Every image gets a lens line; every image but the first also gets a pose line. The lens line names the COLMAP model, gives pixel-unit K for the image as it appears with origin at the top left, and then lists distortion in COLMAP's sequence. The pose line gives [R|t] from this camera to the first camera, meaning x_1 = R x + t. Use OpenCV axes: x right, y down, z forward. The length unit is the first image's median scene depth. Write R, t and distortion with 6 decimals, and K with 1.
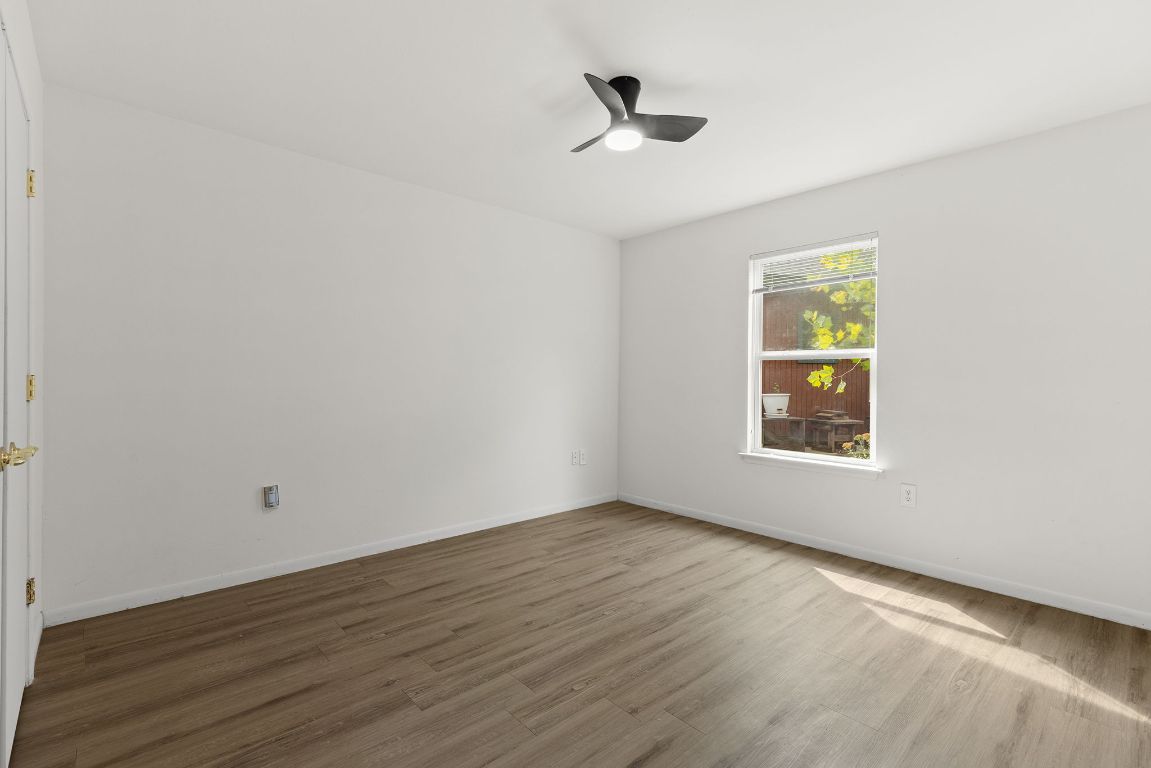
lens RADIAL K [[517.9, 0, 573.0], [0, 517.9, 380.7], [0, 0, 1]] dist [0.000541, 0.000737]
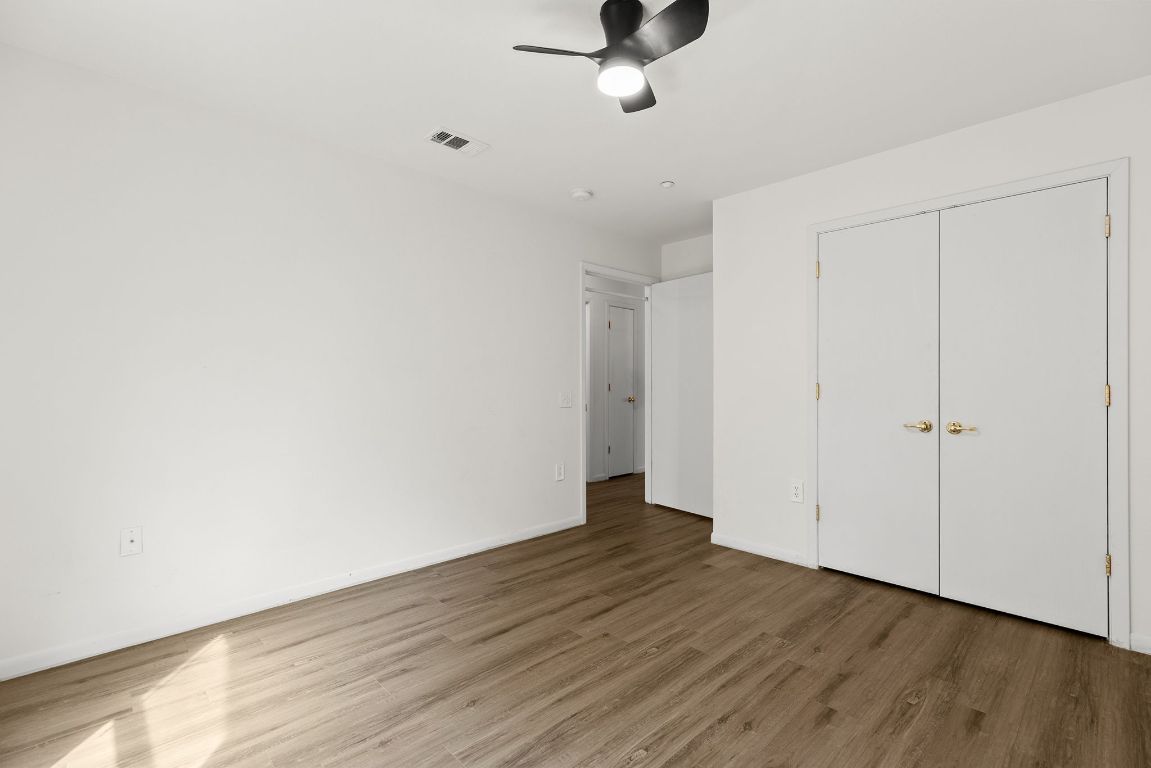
lens RADIAL K [[517.9, 0, 573.0], [0, 517.9, 380.7], [0, 0, 1]] dist [0.000541, 0.000737]
pose [[-0.999572, -0.009492, -0.027665, 0.208309], [-0.009603, 0.999946, 0.003917, -0.011370], [0.027626, 0.004181, -0.999610, 1.974966]]
